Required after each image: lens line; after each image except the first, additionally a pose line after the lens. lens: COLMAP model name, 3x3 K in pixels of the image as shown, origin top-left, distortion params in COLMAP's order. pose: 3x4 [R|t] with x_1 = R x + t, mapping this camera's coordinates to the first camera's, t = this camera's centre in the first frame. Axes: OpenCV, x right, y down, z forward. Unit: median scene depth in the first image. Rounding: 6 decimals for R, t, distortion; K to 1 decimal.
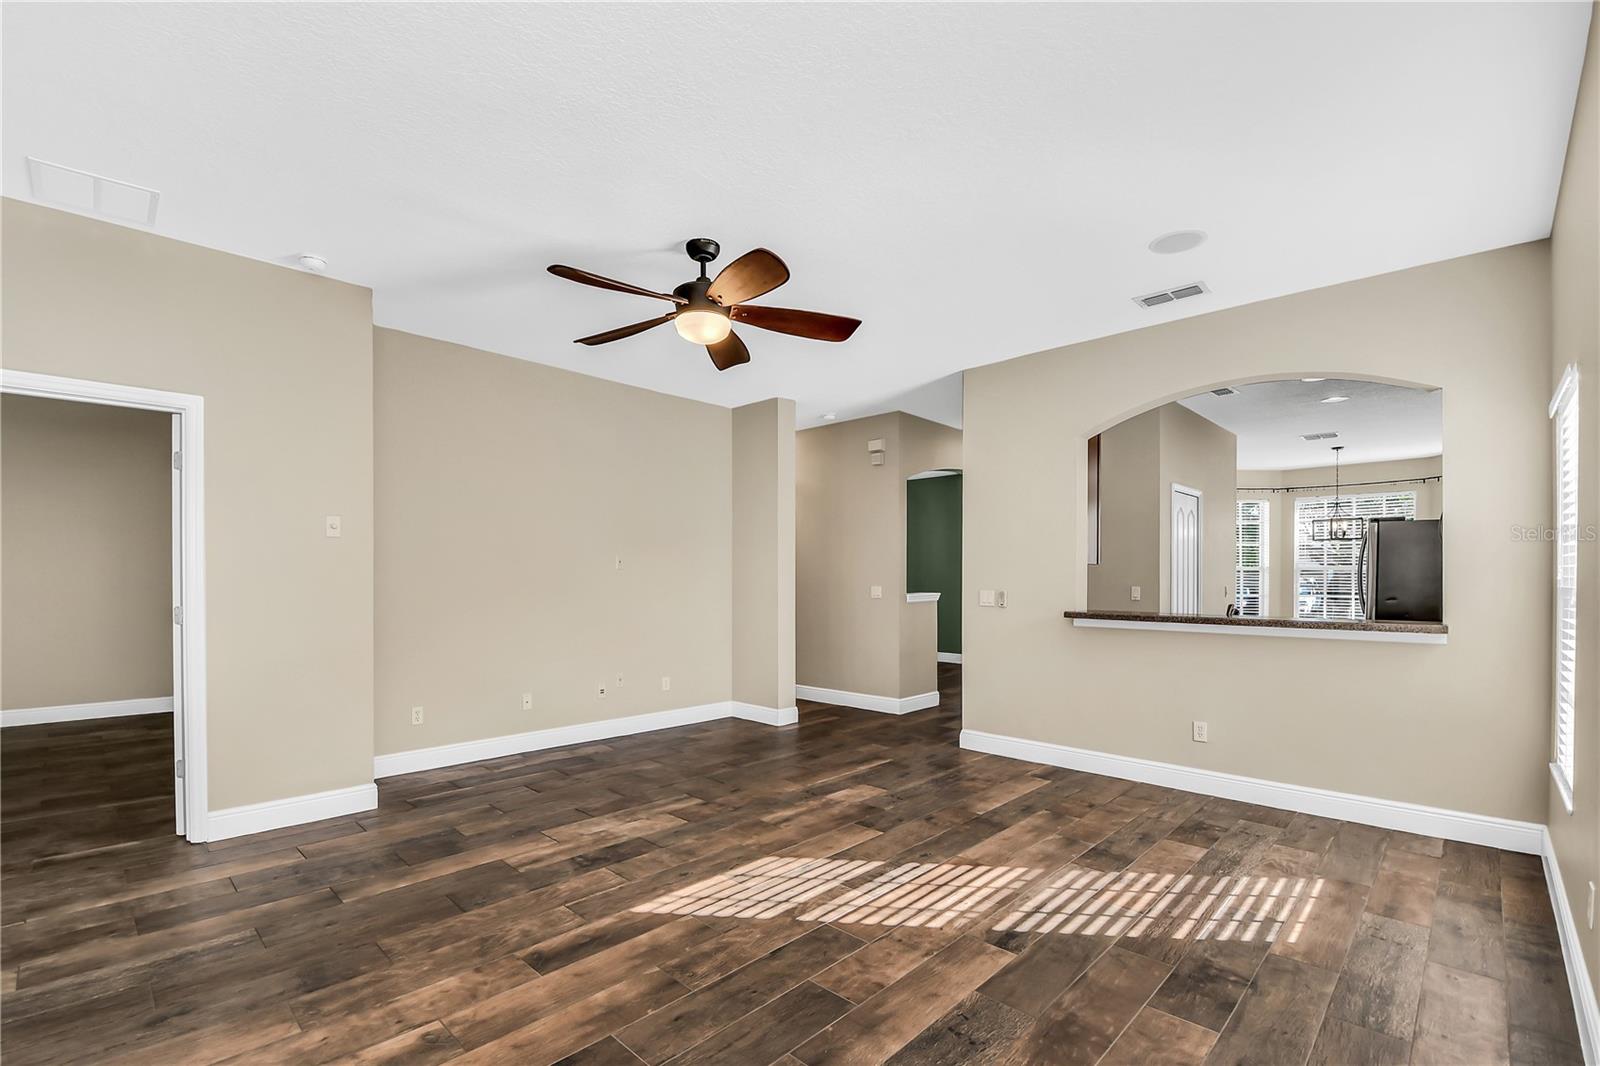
lens RADIAL K [[707.5, 0, 796.9], [0, 707.5, 577.9], [0, 0, 1]] dist [0.000676, -0.017288]
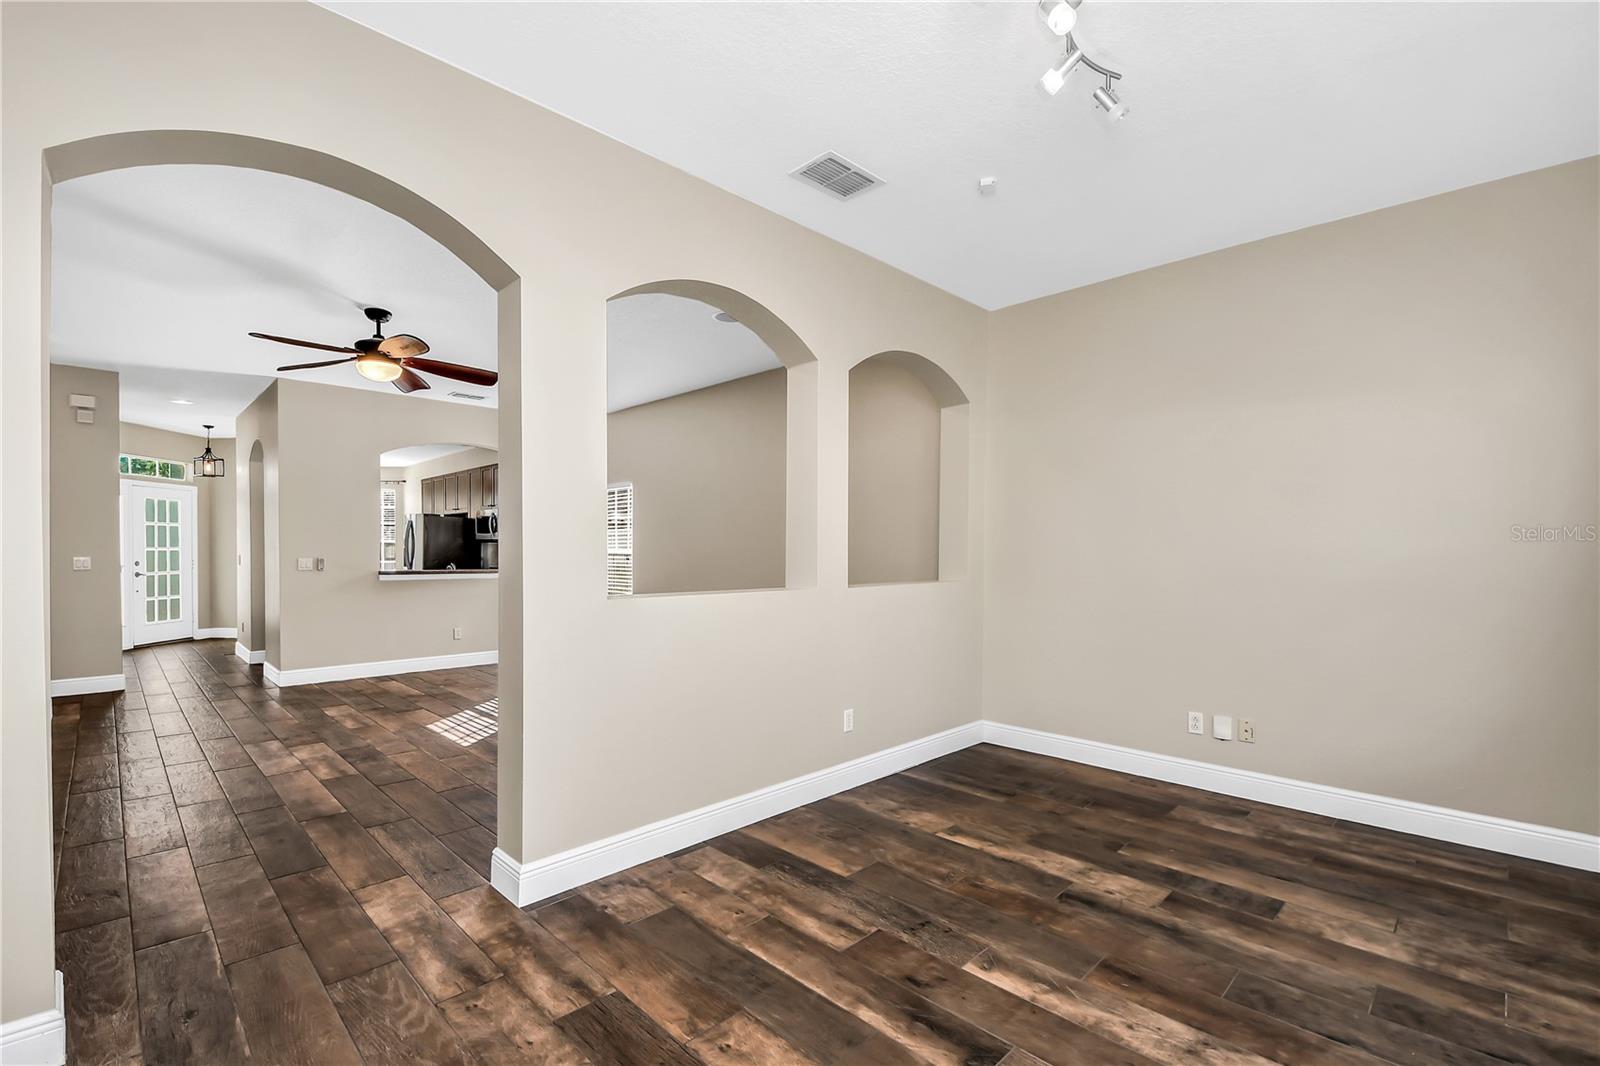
lens RADIAL K [[704.4, 0, 801.5], [0, 704.4, 558.2], [0, 0, 1]] dist [0.000691, -0.015991]
pose [[0.005263, -0.018412, 0.999817, -1.621143], [-0.000978, 0.999830, 0.018418, -0.008537], [-0.999986, -0.001075, 0.005244, 0.163392]]
